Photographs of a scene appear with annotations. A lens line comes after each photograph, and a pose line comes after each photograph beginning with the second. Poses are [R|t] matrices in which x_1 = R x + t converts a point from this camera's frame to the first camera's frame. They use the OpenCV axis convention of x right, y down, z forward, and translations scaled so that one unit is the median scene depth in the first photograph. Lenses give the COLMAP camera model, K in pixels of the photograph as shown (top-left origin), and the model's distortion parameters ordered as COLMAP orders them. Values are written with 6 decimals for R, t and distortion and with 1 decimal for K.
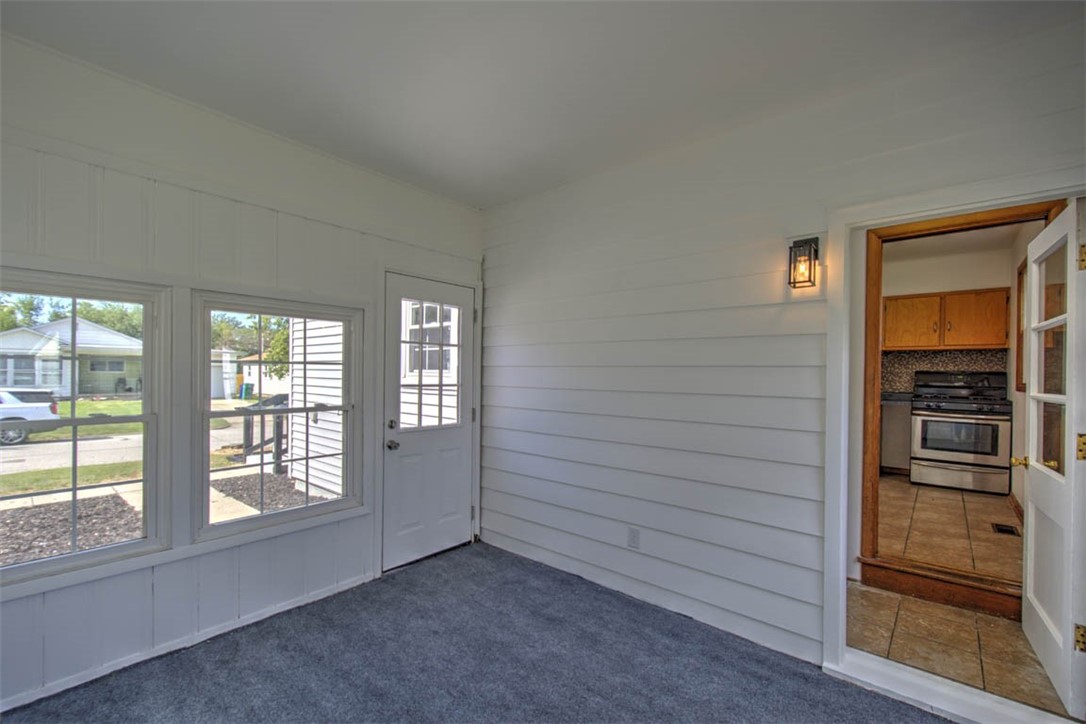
lens RADIAL K [[464.1, 0, 541.0], [0, 464.1, 374.5], [0, 0, 1]] dist [0.001813, -0.003395]
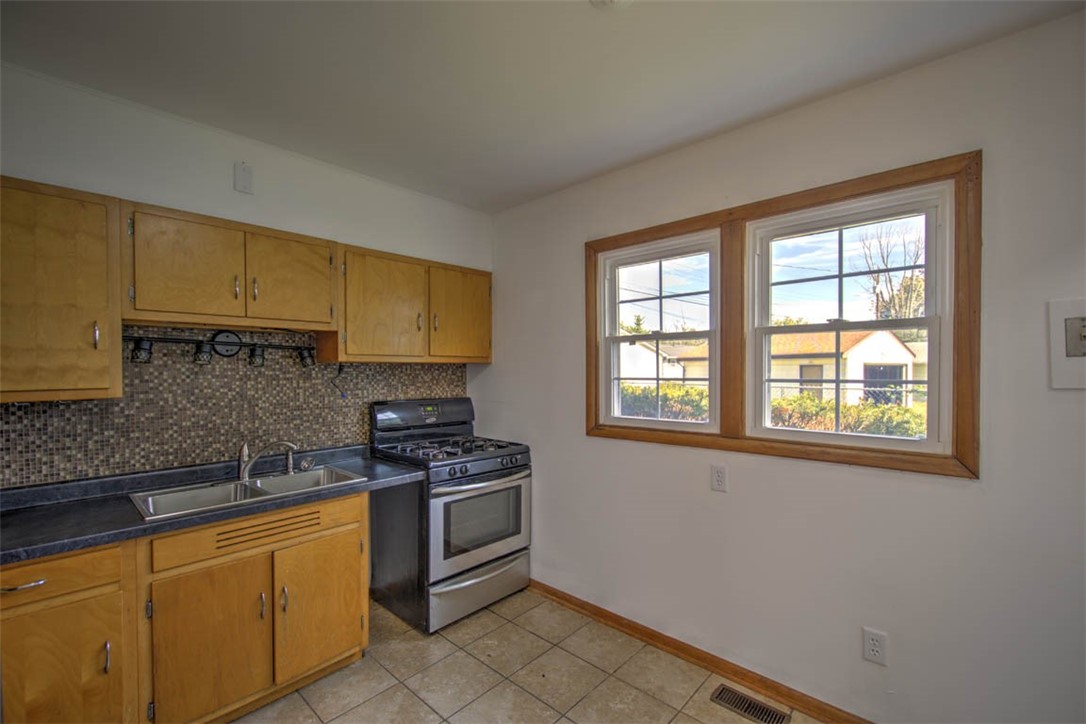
lens RADIAL K [[464.1, 0, 541.0], [0, 464.1, 374.5], [0, 0, 1]] dist [0.001813, -0.003395]
pose [[0.032421, -0.015756, 0.999350, 0.315188], [0.011556, 0.999815, 0.015388, -0.047431], [-0.999407, 0.011049, 0.032597, 0.853177]]
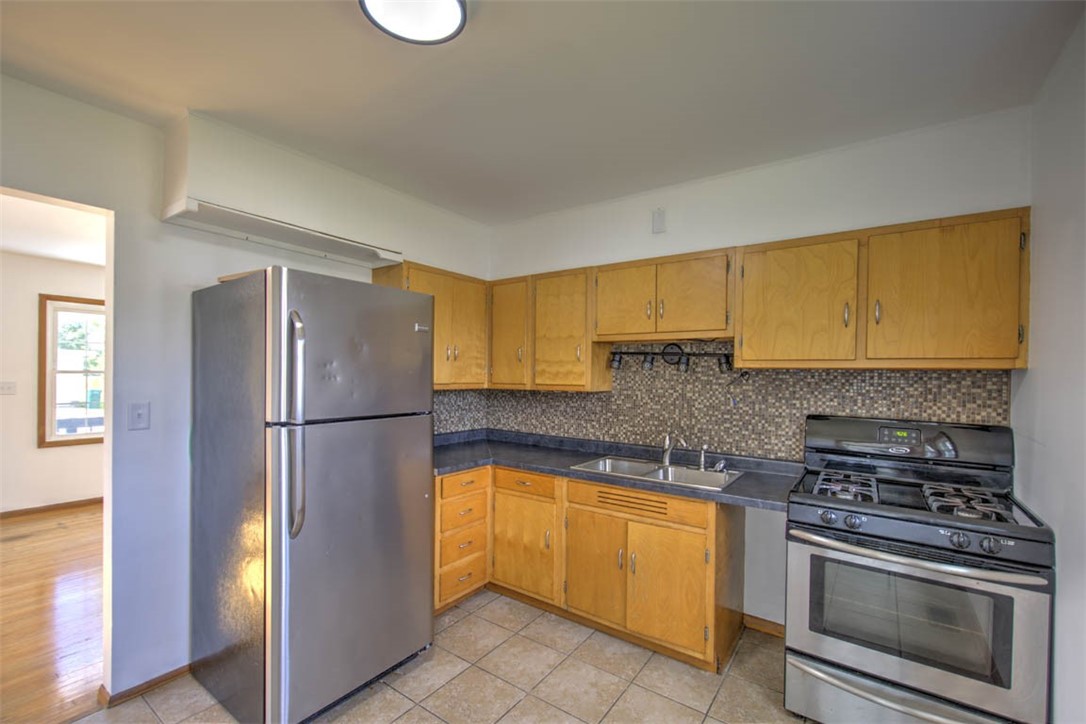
lens RADIAL K [[464.1, 0, 541.0], [0, 464.1, 374.5], [0, 0, 1]] dist [0.001813, -0.003395]
pose [[0.995554, 0.007443, 0.093893, 0.548927], [-0.006936, 0.999960, -0.005720, -0.044799], [-0.093932, 0.005044, 0.995566, 0.624008]]
